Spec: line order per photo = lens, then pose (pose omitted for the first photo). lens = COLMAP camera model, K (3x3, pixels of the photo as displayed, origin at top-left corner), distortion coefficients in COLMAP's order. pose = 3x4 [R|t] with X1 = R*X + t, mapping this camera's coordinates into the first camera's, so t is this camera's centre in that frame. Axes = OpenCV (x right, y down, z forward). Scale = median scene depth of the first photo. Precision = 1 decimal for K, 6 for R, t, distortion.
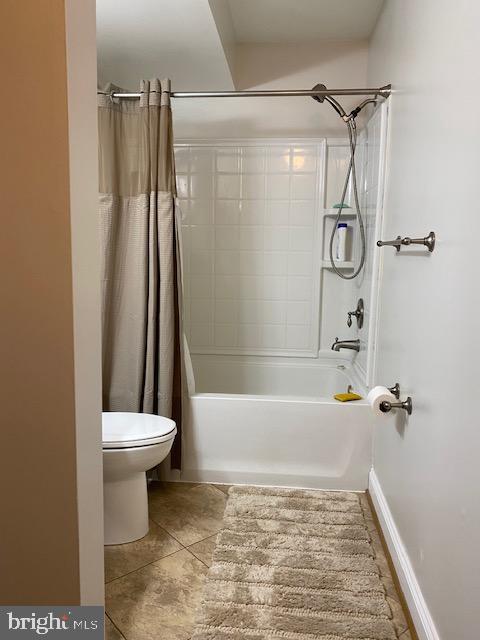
lens RADIAL K [[479.8, 0, 238.0], [0, 479.8, 312.4], [0, 0, 1]] dist [0.018433, -0.039199]
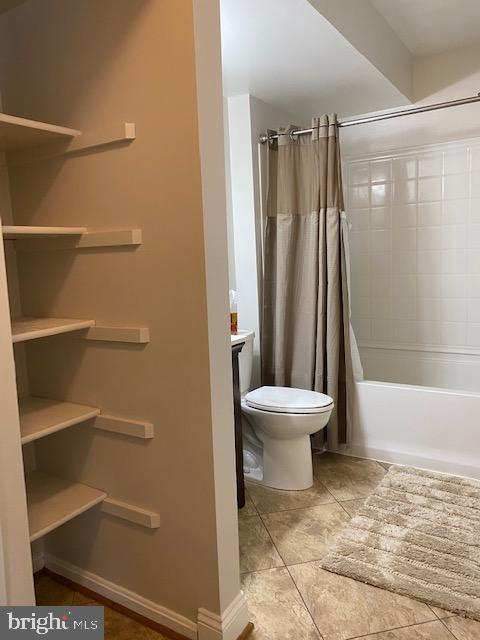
lens RADIAL K [[479.8, 0, 238.0], [0, 479.8, 312.4], [0, 0, 1]] dist [0.018433, -0.039199]
pose [[0.887586, 0.006243, -0.460601, 0.193279], [-0.008063, 0.999966, -0.001984, 0.014234], [0.460572, 0.005475, 0.887605, -0.169146]]
